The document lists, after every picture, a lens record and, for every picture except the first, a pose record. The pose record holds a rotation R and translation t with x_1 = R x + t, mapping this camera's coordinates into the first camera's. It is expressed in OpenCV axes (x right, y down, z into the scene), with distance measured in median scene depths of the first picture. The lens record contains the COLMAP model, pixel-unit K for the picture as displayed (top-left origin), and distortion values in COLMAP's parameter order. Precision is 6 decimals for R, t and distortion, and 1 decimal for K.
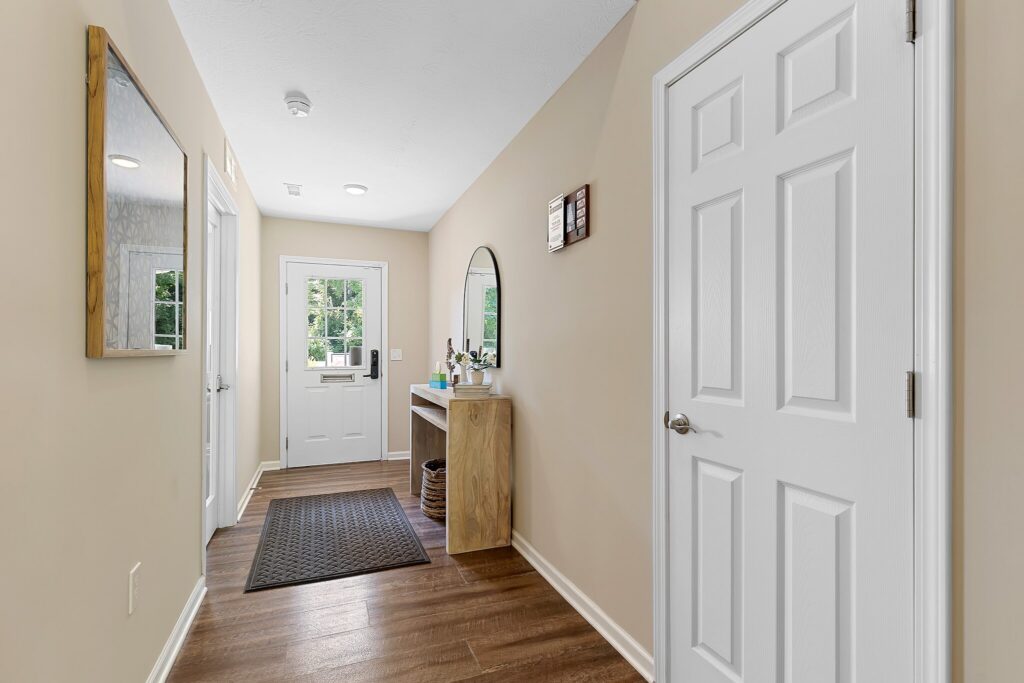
lens RADIAL K [[467.5, 0, 503.7], [0, 467.5, 343.1], [0, 0, 1]] dist [0.007079, -0.000546]
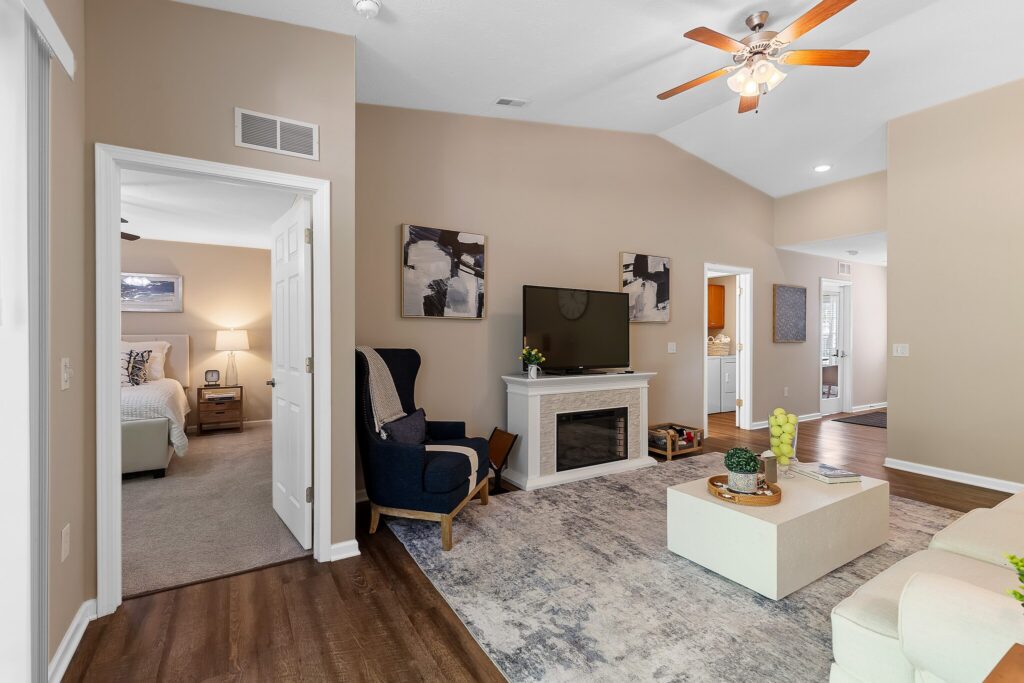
lens RADIAL K [[459.2, 0, 505.2], [0, 459.2, 335.9], [0, 0, 1]] dist [0.008990, -0.000693]
pose [[0.164043, 0.000539, -0.986453, 1.058498], [0.008849, 0.999959, 0.002018, -0.020586], [0.986414, -0.009061, 0.164031, -0.826692]]
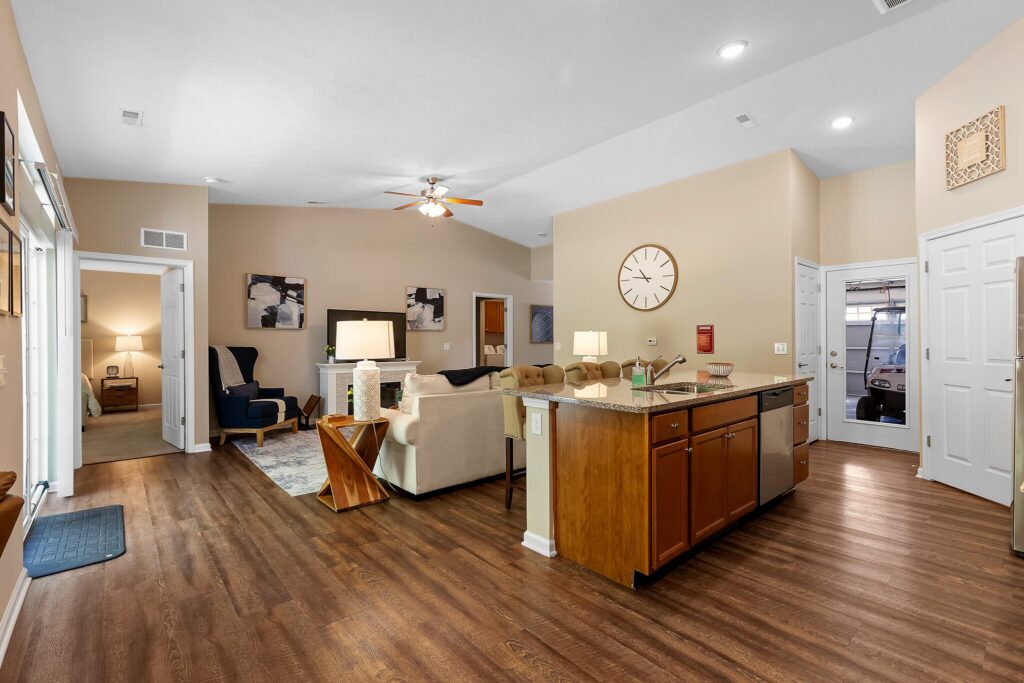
lens RADIAL K [[453.7, 0, 500.1], [0, 453.7, 340.0], [0, 0, 1]] dist [0.008143, -0.000617]
pose [[0.324806, -0.001535, -0.945779, 1.762759], [0.012169, 0.999923, 0.002556, -0.012551], [0.945702, -0.012339, 0.324800, -0.598989]]
